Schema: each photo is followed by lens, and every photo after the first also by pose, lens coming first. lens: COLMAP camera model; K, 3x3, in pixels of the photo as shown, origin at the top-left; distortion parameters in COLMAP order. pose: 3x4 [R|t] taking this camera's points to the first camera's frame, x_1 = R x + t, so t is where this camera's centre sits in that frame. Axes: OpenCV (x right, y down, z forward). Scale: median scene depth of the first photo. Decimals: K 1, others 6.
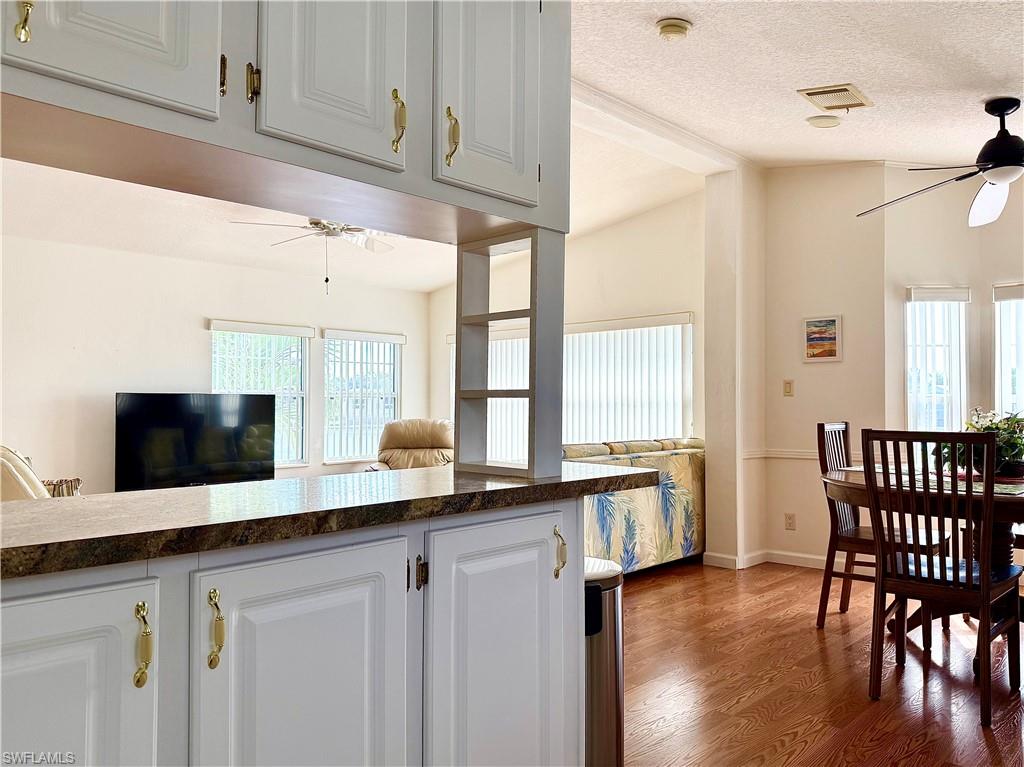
lens RADIAL K [[722.8, 0, 516.5], [0, 722.8, 385.8], [0, 0, 1]] dist [0.030621, -0.050172]
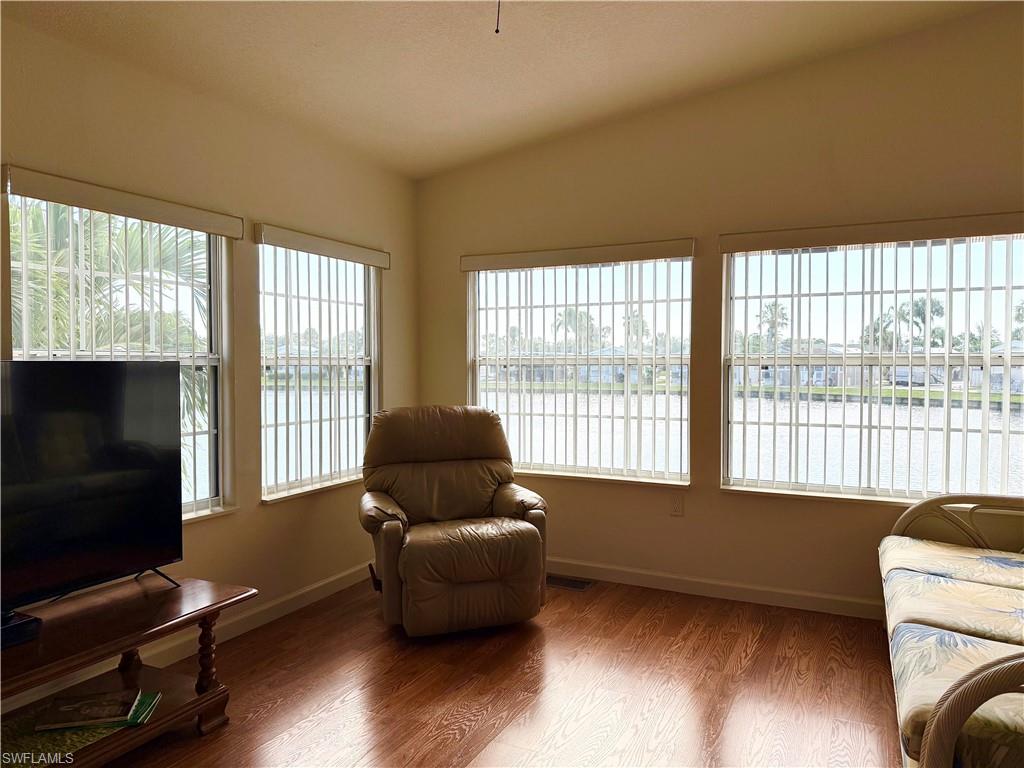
lens RADIAL K [[714.3, 0, 519.0], [0, 714.3, 384.8], [0, 0, 1]] dist [0.047587, -0.065089]
pose [[0.954706, -0.007277, 0.297461, -0.342742], [-0.008021, 0.998708, 0.050177, 0.004446], [-0.297442, -0.050290, 0.953415, 0.693819]]
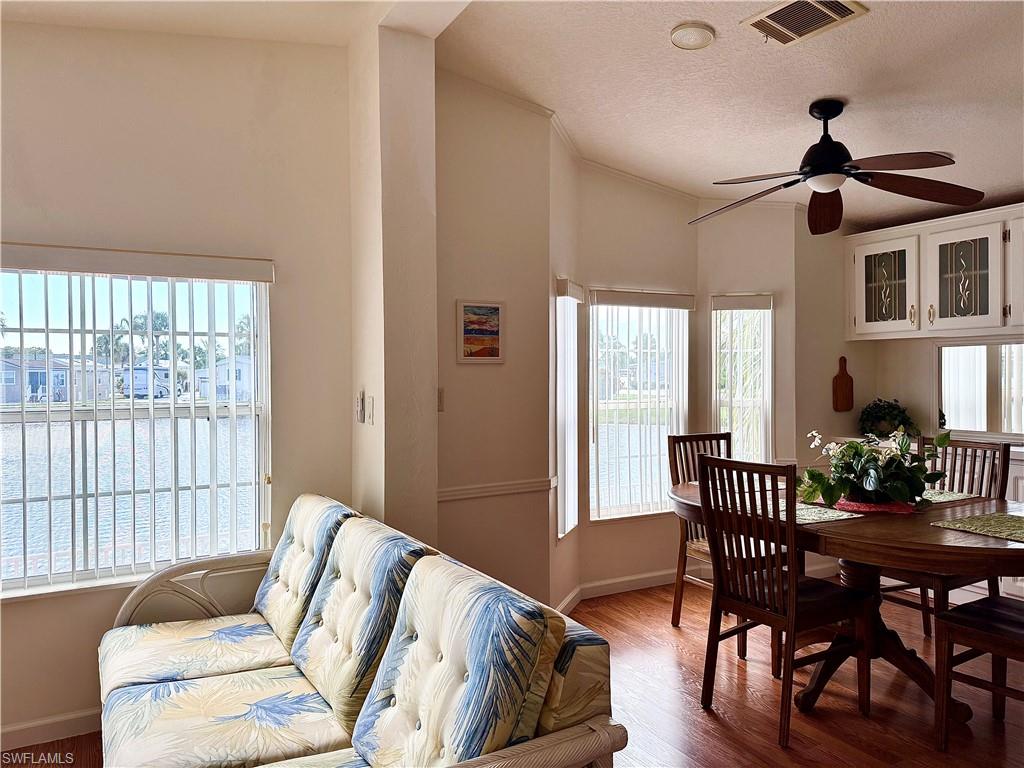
lens RADIAL K [[714.3, 0, 519.0], [0, 714.3, 384.8], [0, 0, 1]] dist [0.047587, -0.065089]
pose [[0.287354, -0.016831, 0.957677, -0.253265], [-0.015417, 0.999635, 0.022194, -0.028570], [-0.957700, -0.021142, 0.286990, 0.768307]]
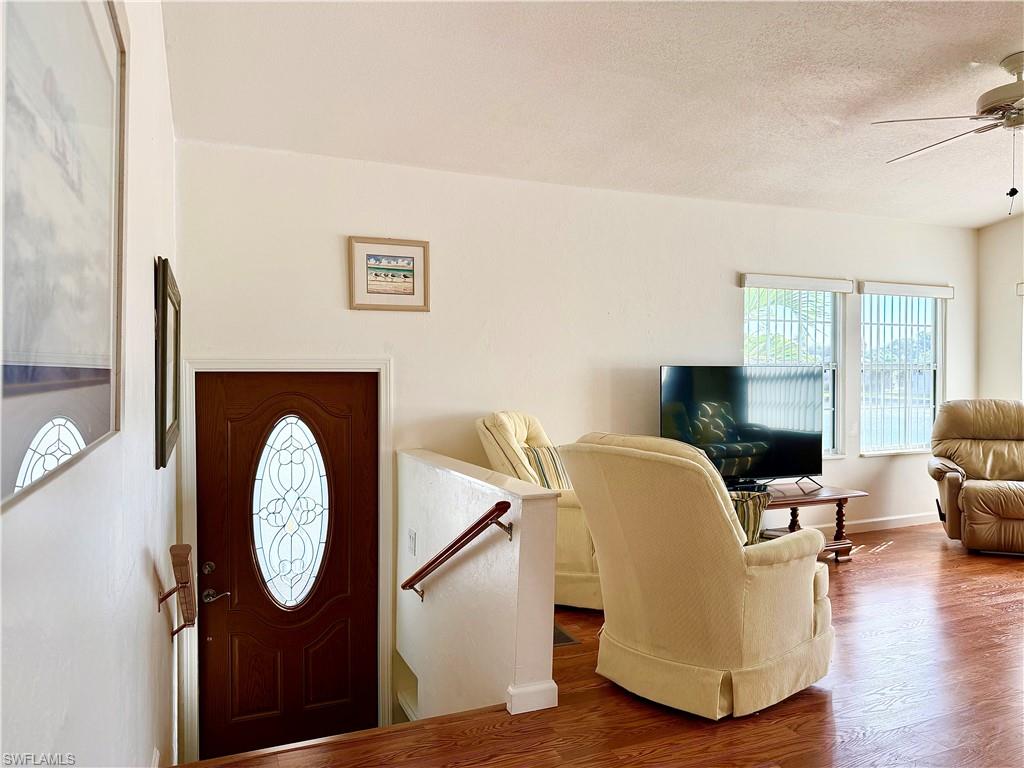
lens RADIAL K [[722.8, 0, 516.5], [0, 722.8, 386.3], [0, 0, 1]] dist [0.030621, -0.050172]
pose [[0.912985, 0.004584, -0.407967, -0.401134], [0.010938, 0.999302, 0.035706, 0.001902], [0.407846, -0.037061, 0.912298, 0.199304]]
